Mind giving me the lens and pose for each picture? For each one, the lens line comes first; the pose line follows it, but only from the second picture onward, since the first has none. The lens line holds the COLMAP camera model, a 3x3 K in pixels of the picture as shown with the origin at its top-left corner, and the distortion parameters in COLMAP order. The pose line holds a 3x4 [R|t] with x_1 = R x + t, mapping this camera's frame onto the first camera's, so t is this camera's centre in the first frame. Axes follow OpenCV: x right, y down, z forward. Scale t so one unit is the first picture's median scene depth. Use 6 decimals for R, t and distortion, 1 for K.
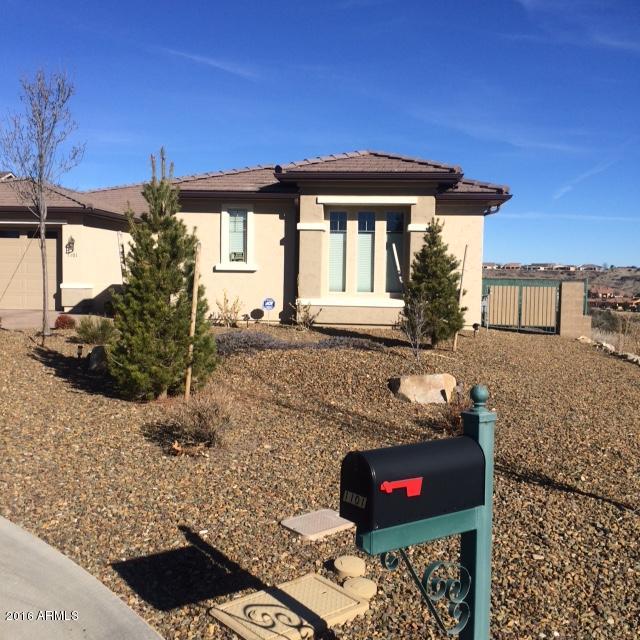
lens RADIAL K [[735.4, 0, 325.1], [0, 735.4, 313.6], [0, 0, 1]] dist [0.050055, 0.000000]
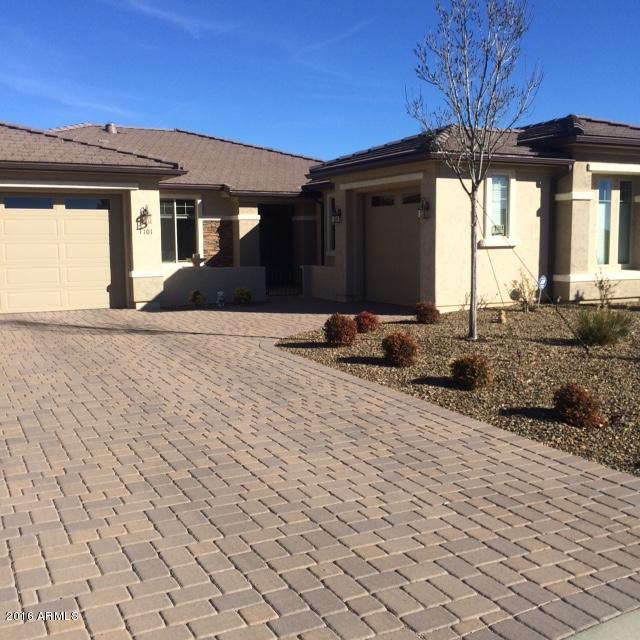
lens RADIAL K [[735.4, 0, 314.5], [0, 735.4, 322.0], [0, 0, 1]] dist [0.050055, 0.000000]
pose [[0.844366, -0.085711, 0.528866, -0.780227], [0.053520, 0.995677, 0.075917, -0.047675], [-0.533086, -0.035797, 0.845303, 0.374469]]
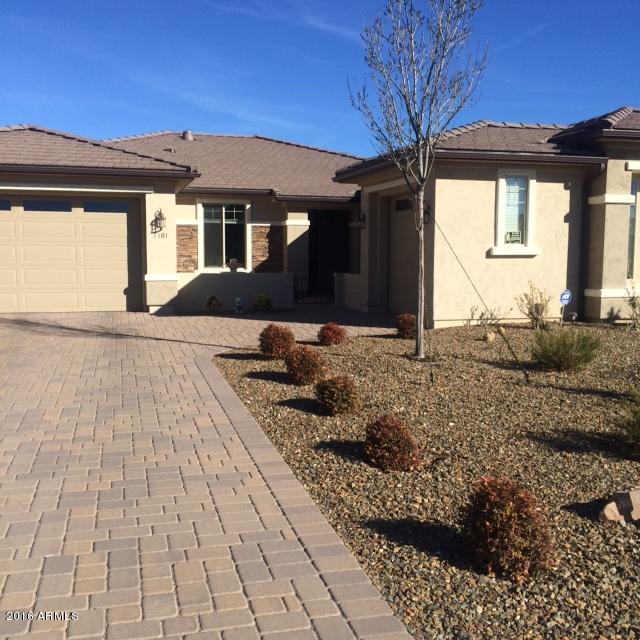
lens RADIAL K [[735.4, 0, 319.2], [0, 735.4, 319.7], [0, 0, 1]] dist [0.050055, 0.000000]
pose [[0.936927, -0.046936, 0.346360, -0.590730], [0.030867, 0.998182, 0.051768, -0.037674], [-0.348160, -0.037812, 0.936672, 0.338697]]
